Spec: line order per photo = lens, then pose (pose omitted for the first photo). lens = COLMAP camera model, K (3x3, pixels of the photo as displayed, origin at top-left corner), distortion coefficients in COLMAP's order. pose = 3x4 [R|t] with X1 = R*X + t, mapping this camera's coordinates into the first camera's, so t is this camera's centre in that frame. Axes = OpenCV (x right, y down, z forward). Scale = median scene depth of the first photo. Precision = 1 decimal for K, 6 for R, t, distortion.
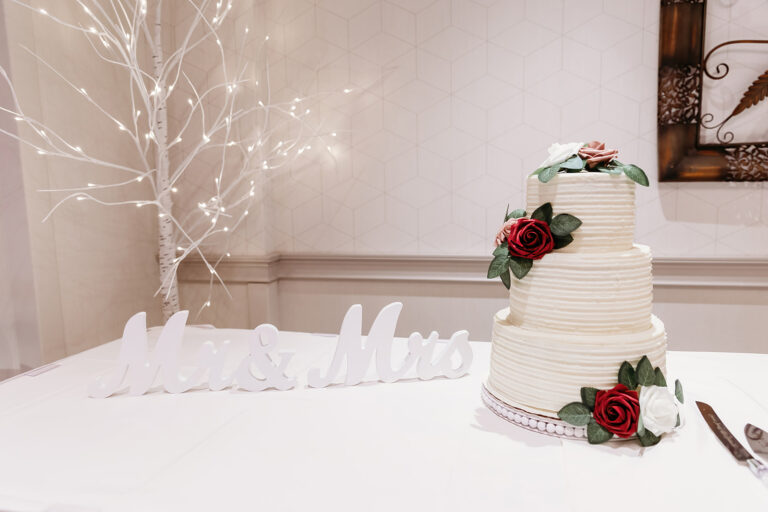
lens RADIAL K [[530.7, 0, 385.3], [0, 530.7, 256.8], [0, 0, 1]] dist [0.011336, -0.000746]
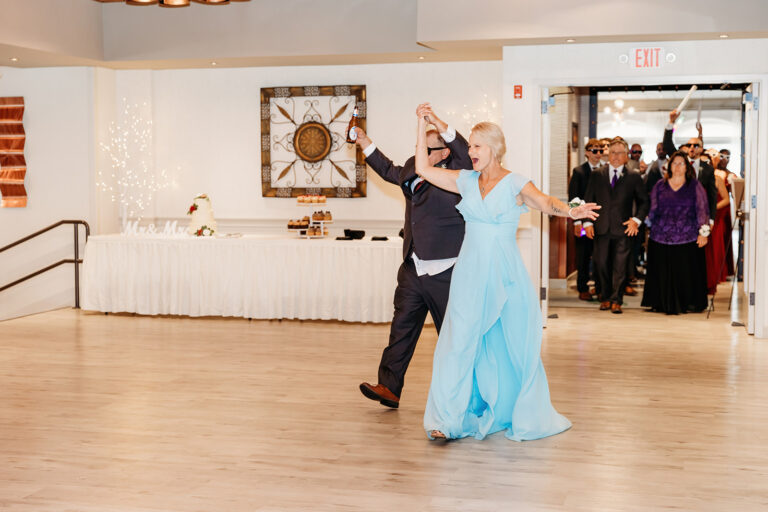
lens RADIAL K [[1235.0, 0, 388.6], [0, 1235.0, 255.1], [0, 0, 1]] dist [0.052903, 0.000000]
pose [[0.998771, 0.018846, -0.045832, 1.828911], [-0.020861, 0.998819, -0.043881, 0.623055], [0.044951, 0.044783, 0.997985, -7.583733]]
